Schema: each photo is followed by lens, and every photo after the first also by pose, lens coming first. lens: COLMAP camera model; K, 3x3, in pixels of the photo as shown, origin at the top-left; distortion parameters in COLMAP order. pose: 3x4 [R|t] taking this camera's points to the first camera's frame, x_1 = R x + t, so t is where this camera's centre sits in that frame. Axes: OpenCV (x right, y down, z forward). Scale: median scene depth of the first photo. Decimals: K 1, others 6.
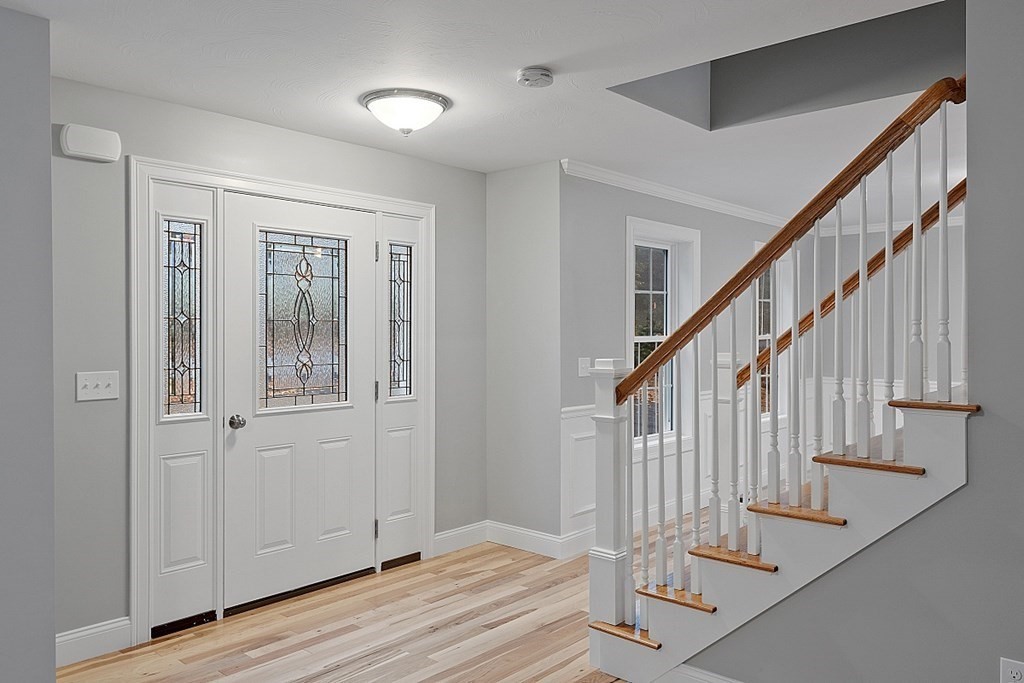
lens RADIAL K [[760.6, 0, 512.0], [0, 760.6, 341.5], [0, 0, 1]] dist [0.001967, 0.000600]
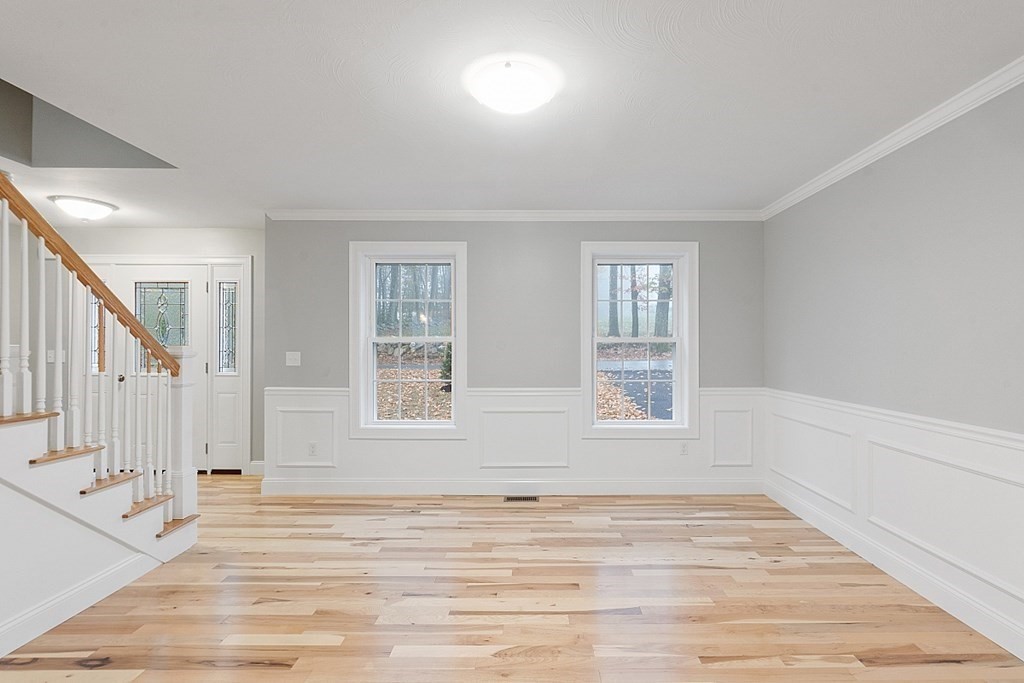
lens RADIAL K [[477.6, 0, 512.0], [0, 477.6, 341.5], [0, 0, 1]] dist [0.000250, -0.000027]
pose [[0.668029, 0.001741, -0.744133, 1.079428], [-0.011397, 0.999904, -0.007892, 0.004992], [0.744048, 0.013753, 0.667985, 0.784979]]
